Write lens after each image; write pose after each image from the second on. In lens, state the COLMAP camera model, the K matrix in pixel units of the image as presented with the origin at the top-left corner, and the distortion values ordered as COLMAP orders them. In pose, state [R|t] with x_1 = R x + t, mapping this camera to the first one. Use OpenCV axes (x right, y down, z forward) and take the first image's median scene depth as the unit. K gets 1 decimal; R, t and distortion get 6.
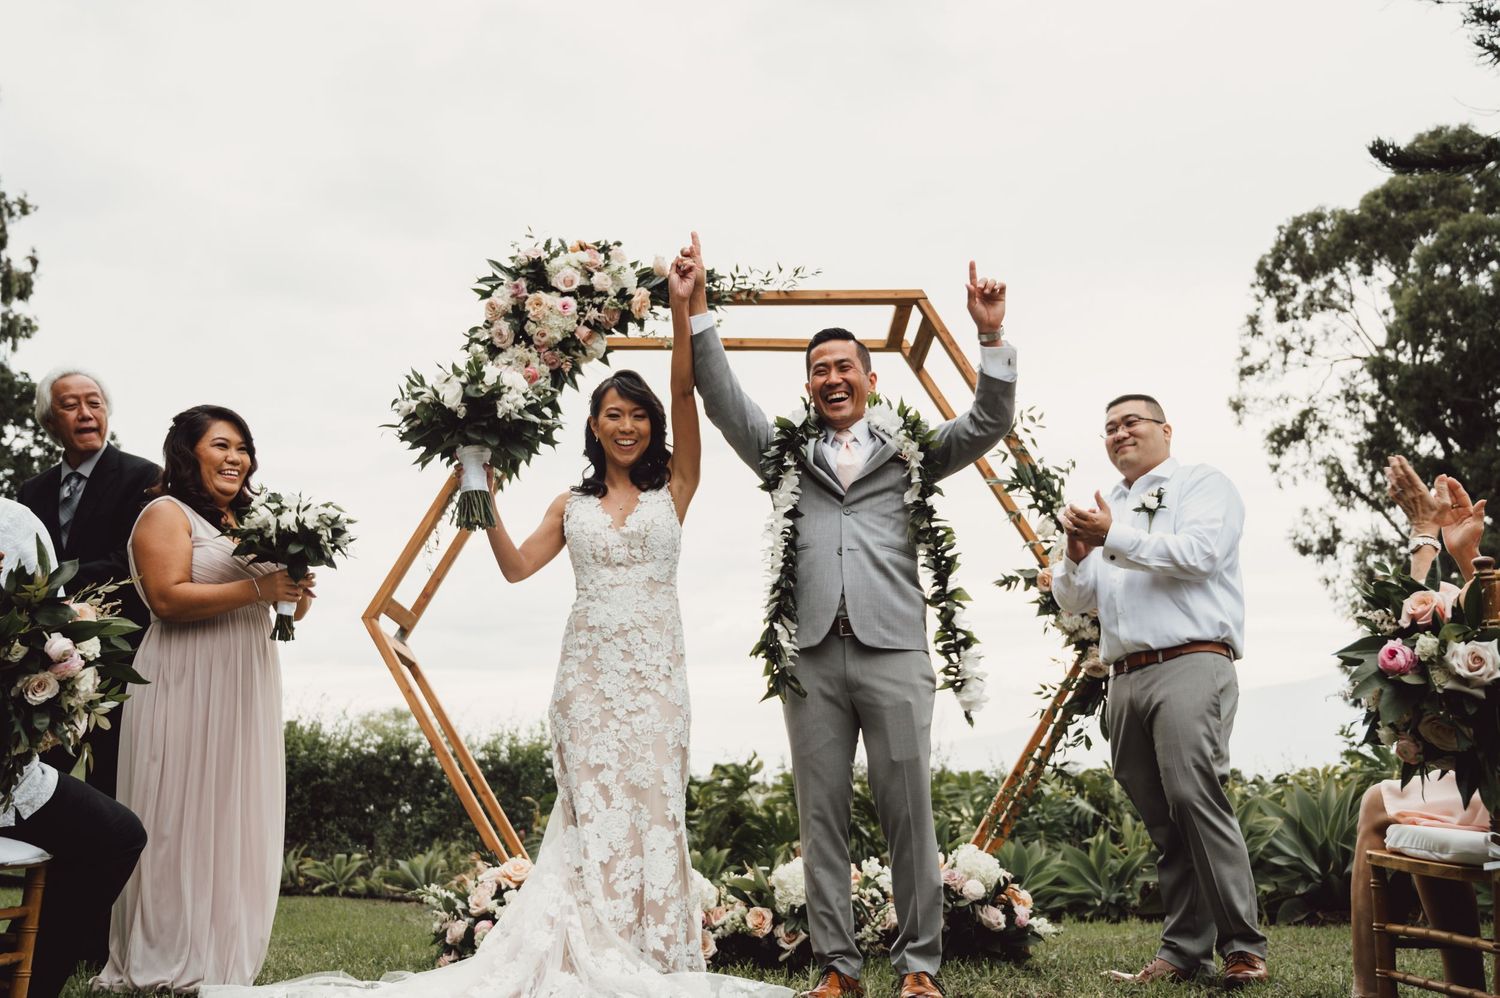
lens RADIAL K [[1516.5, 0, 742.0], [0, 1516.5, 500.1], [0, 0, 1]] dist [0.008919, 0.013558]
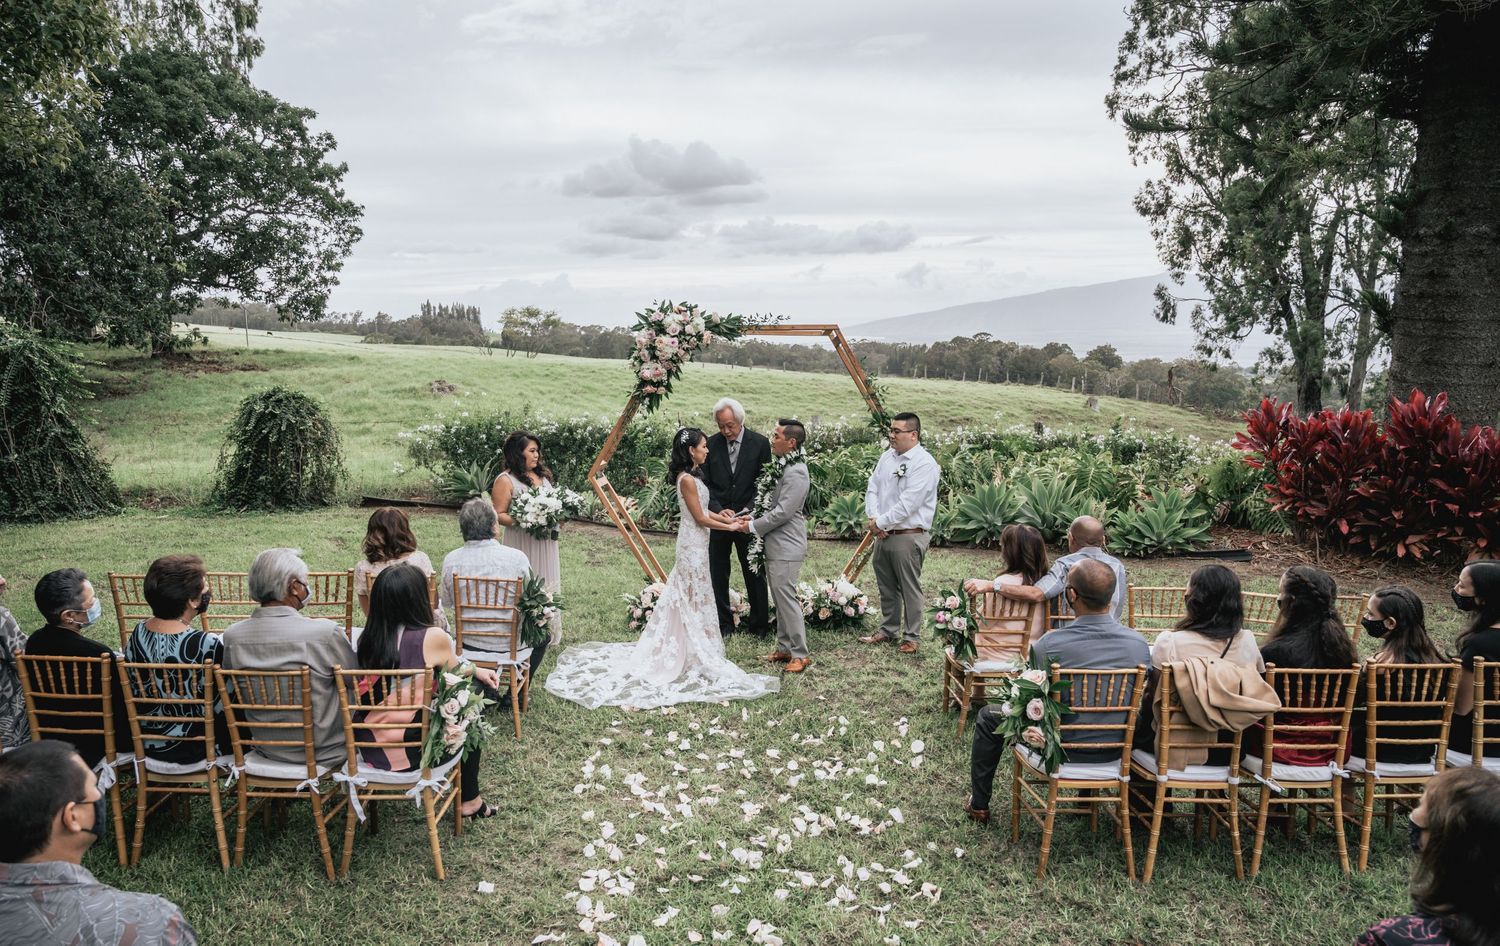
lens RADIAL K [[1023.1, 0, 747.2], [0, 1023.1, 504.0], [0, 0, 1]] dist [0.005357, 0.003510]
pose [[0.999898, 0.010522, -0.009635, 0.003898], [-0.006767, 0.944322, 0.328953, -0.185253], [0.012560, -0.328855, 0.944297, -0.225539]]
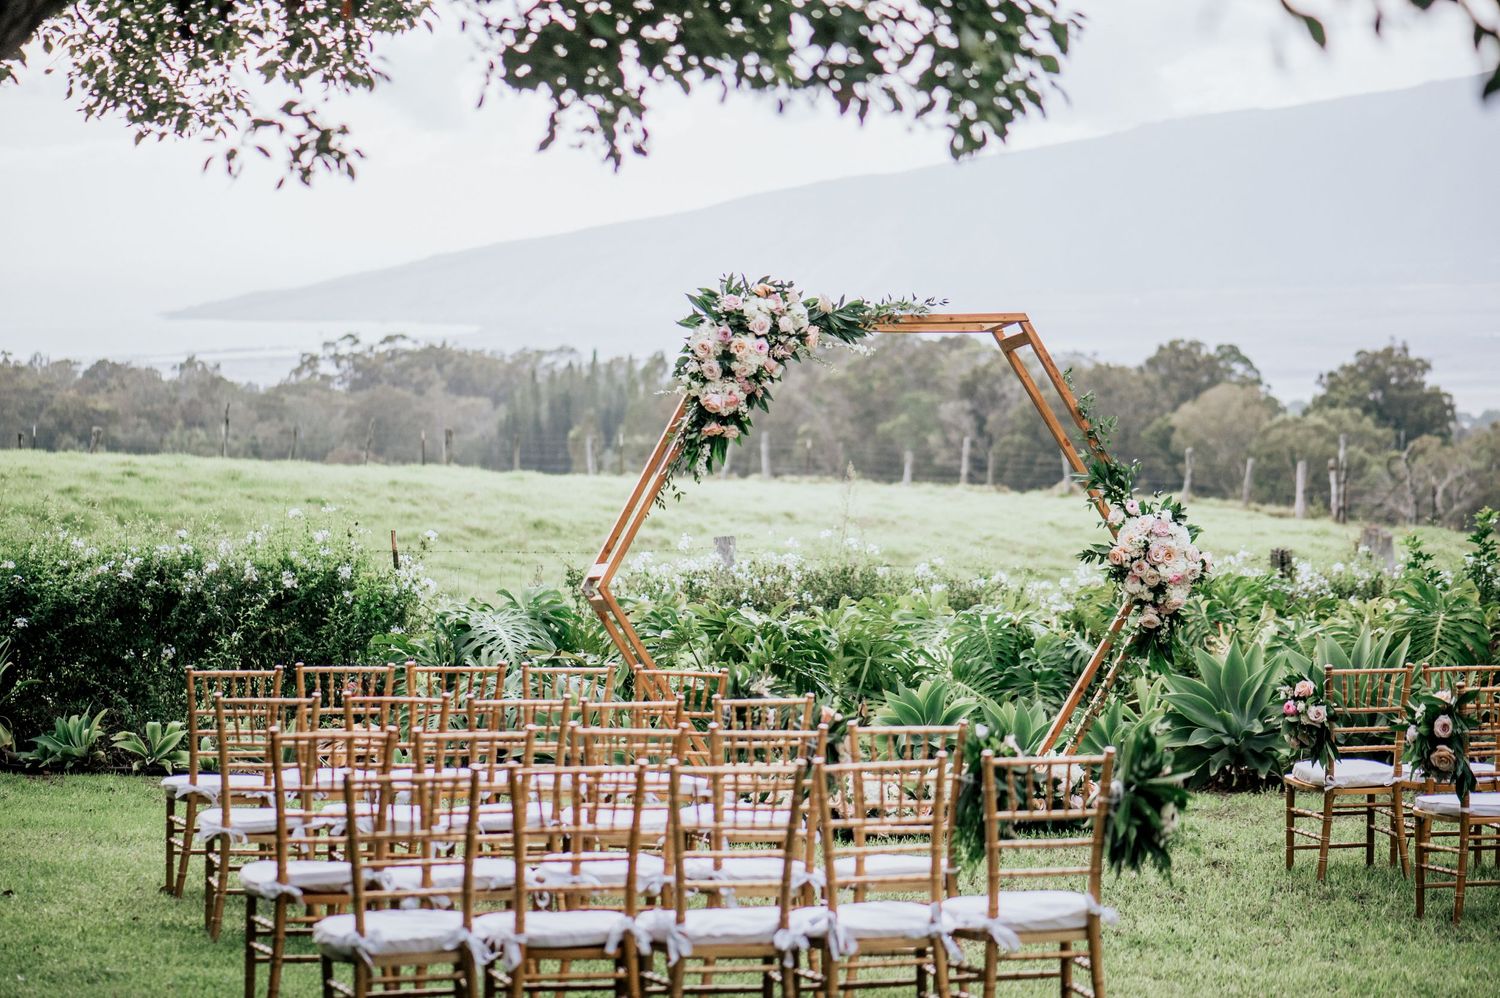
lens RADIAL K [[4370.9, 0, 565.2], [0, 4370.9, 497.9], [0, 0, 1]] dist [-0.857081, 11.593624]
pose [[0.991254, -0.009490, 0.131624, -0.355475], [-0.018423, 0.977692, 0.209236, -0.357702], [-0.130673, -0.209831, 0.968966, -1.189513]]
